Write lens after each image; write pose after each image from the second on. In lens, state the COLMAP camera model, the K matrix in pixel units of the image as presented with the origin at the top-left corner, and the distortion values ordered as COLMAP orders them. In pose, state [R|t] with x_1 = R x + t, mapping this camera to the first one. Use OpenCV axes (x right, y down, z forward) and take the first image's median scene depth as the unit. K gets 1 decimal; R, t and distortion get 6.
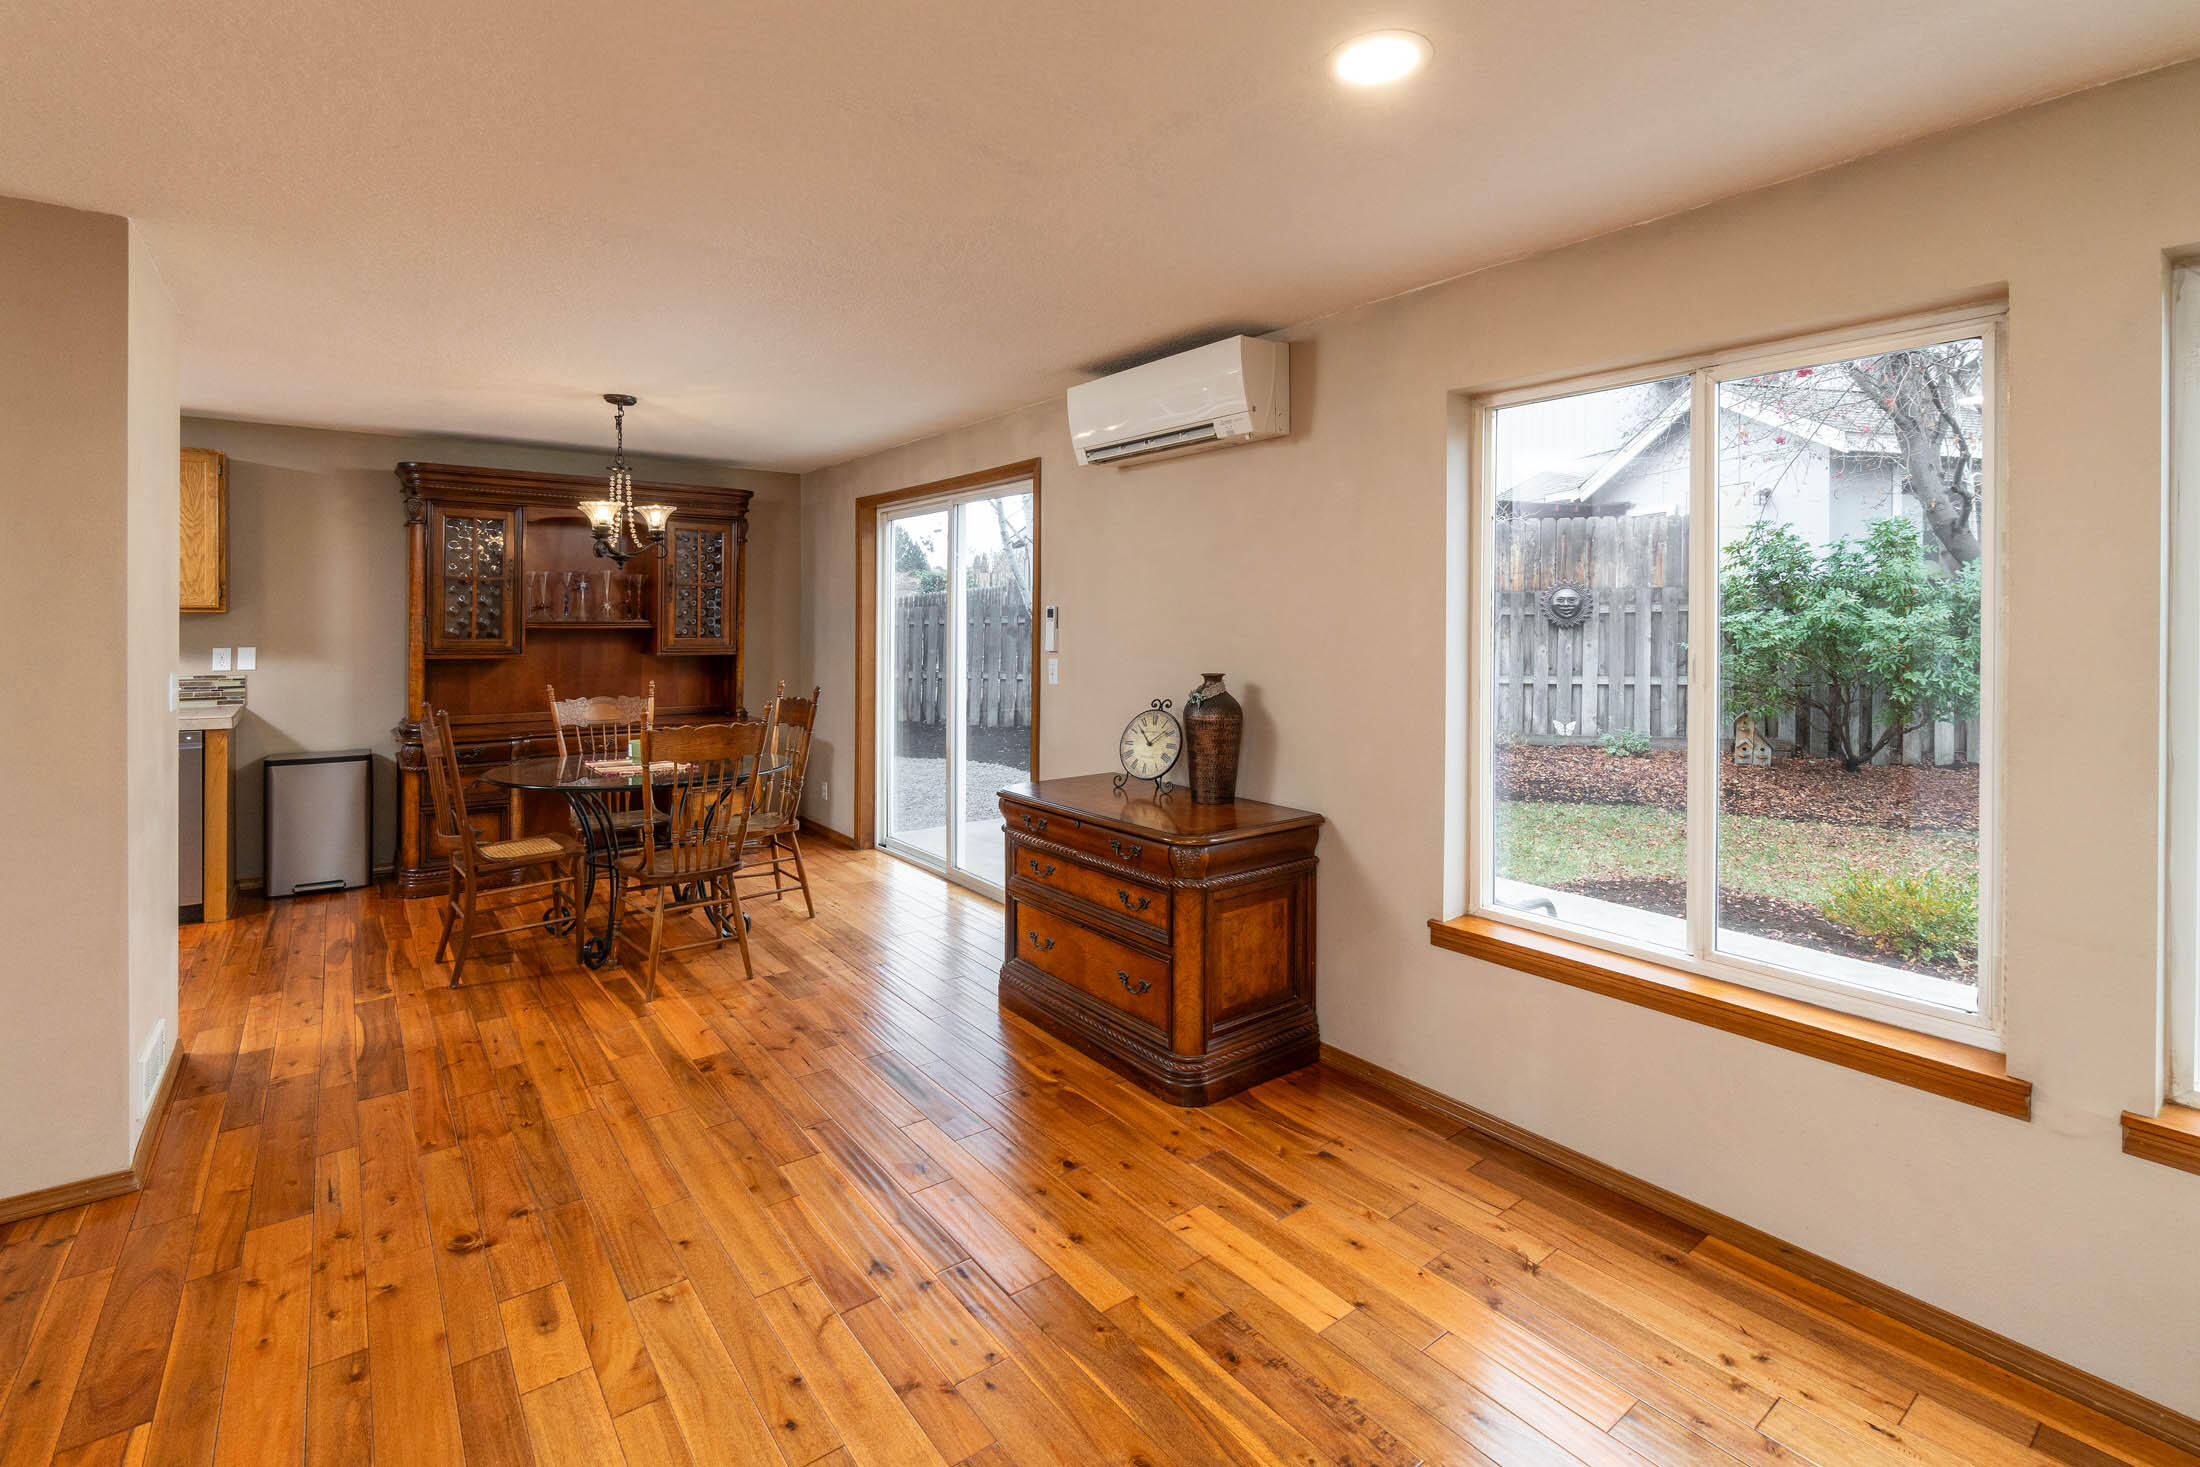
lens RADIAL K [[981.8, 0, 1078.5], [0, 981.8, 630.1], [0, 0, 1]] dist [-0.001313, -0.000163]
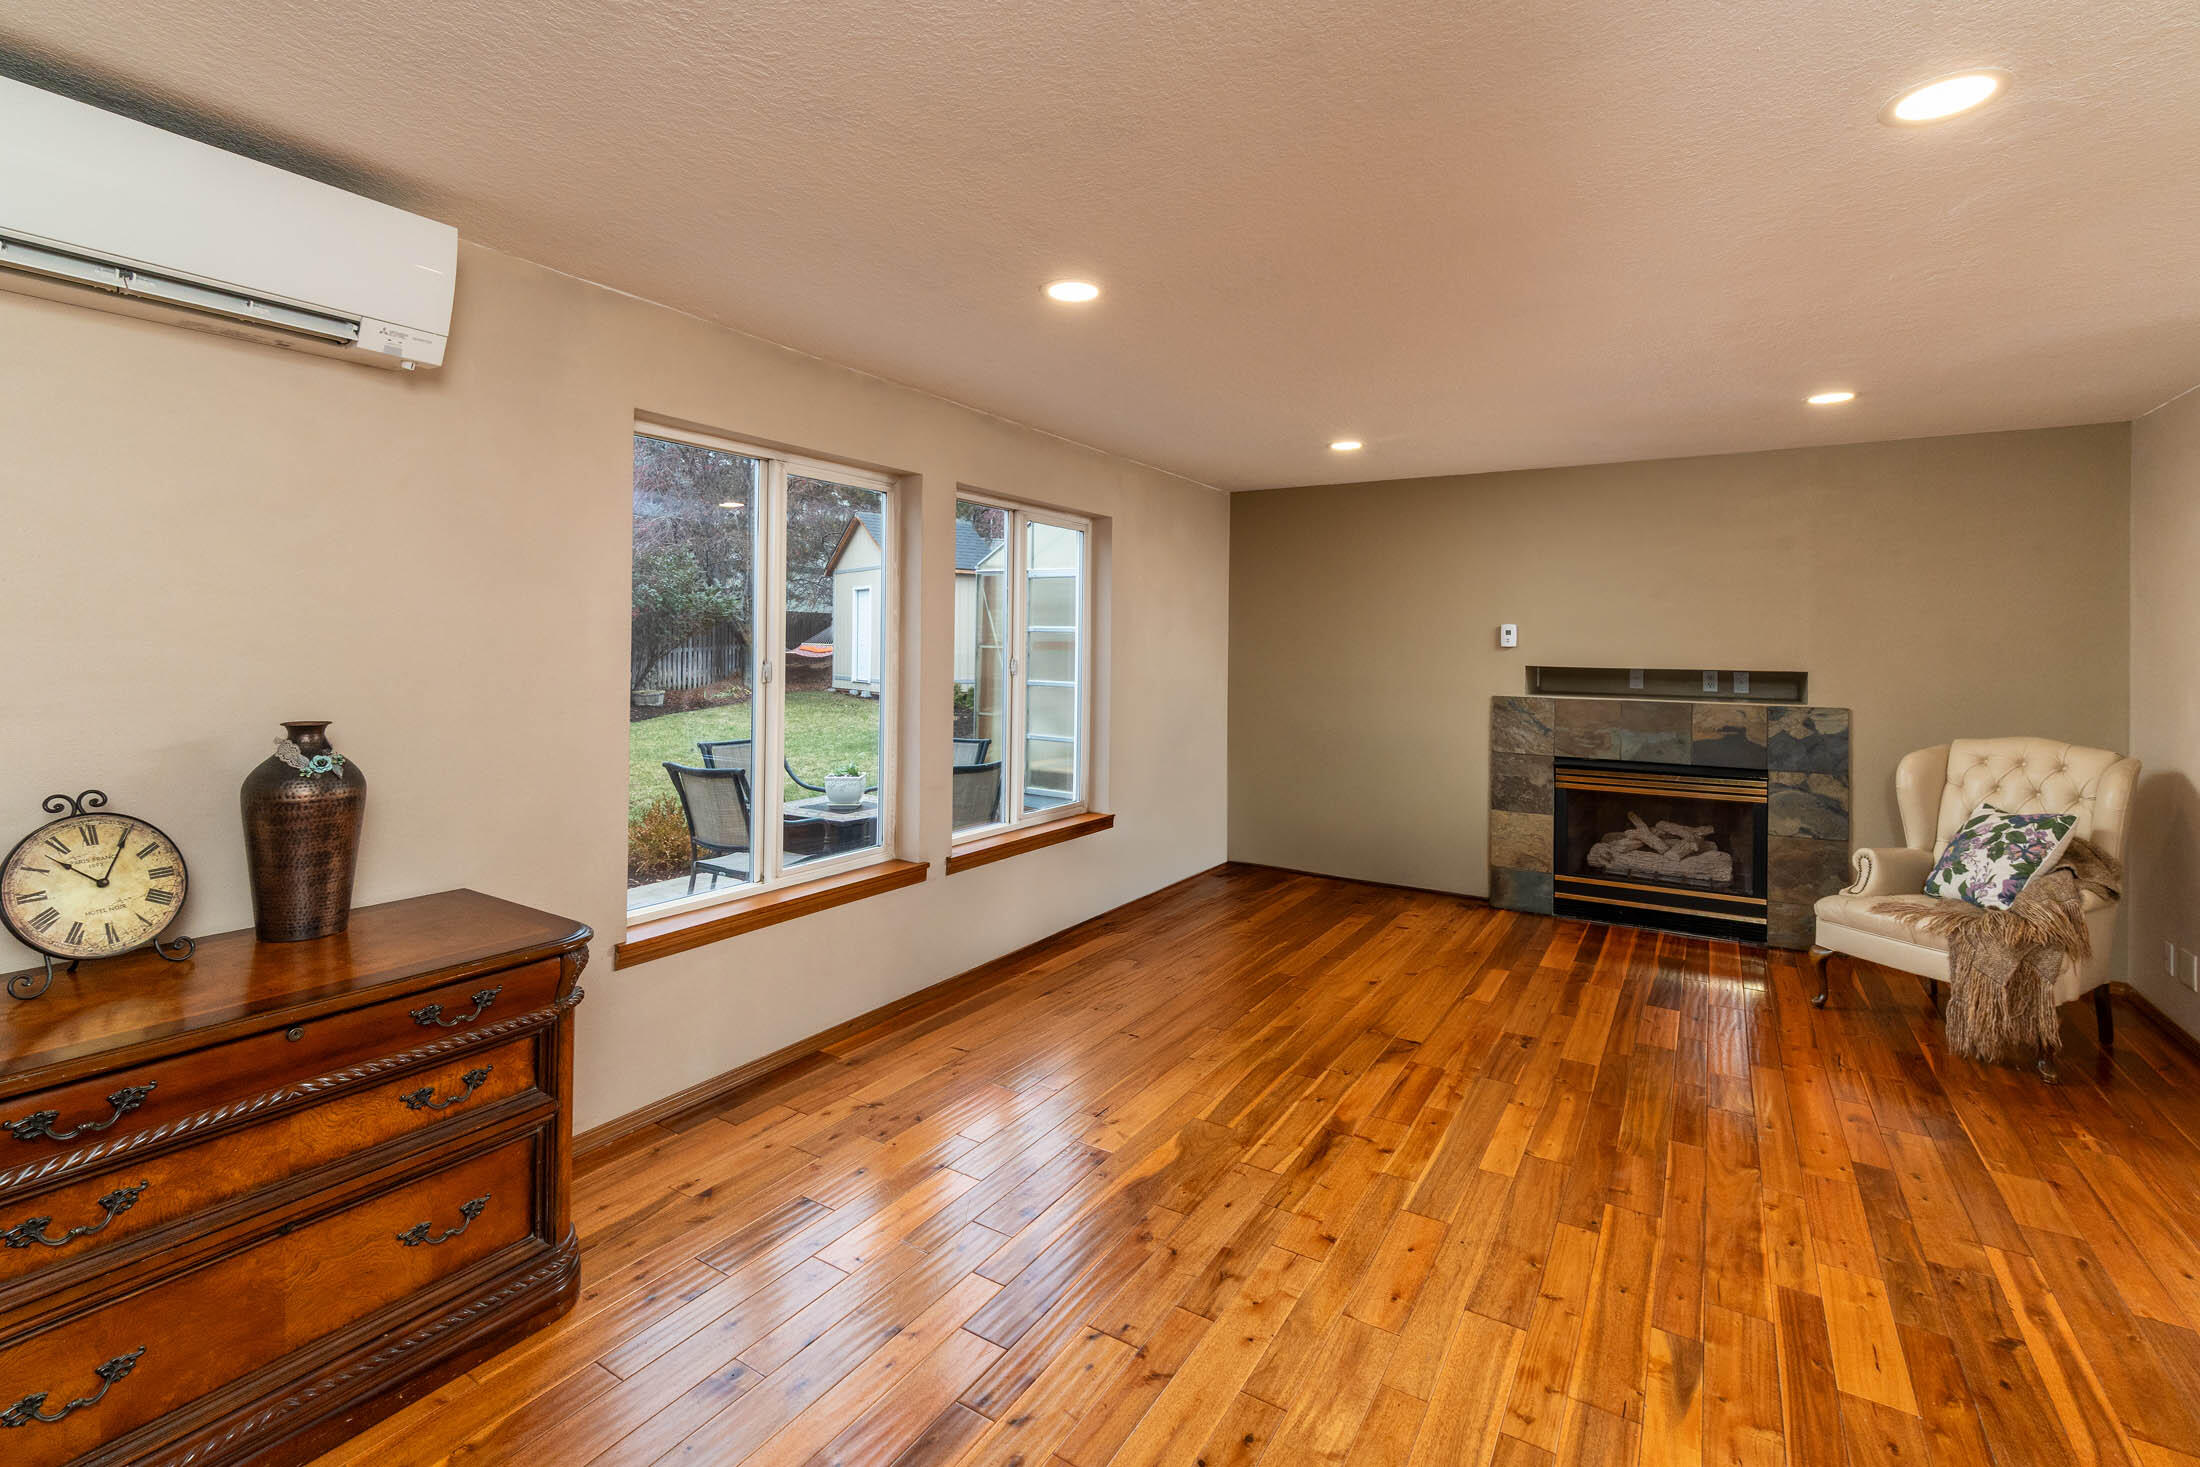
lens RADIAL K [[981.8, 0, 1078.5], [0, 981.8, 630.1], [0, 0, 1]] dist [-0.001313, -0.000163]
pose [[-0.339265, 0.002511, 0.940688, -0.657039], [-0.007203, 0.999960, -0.005267, -0.013713], [-0.940663, -0.008563, -0.339233, 0.833390]]
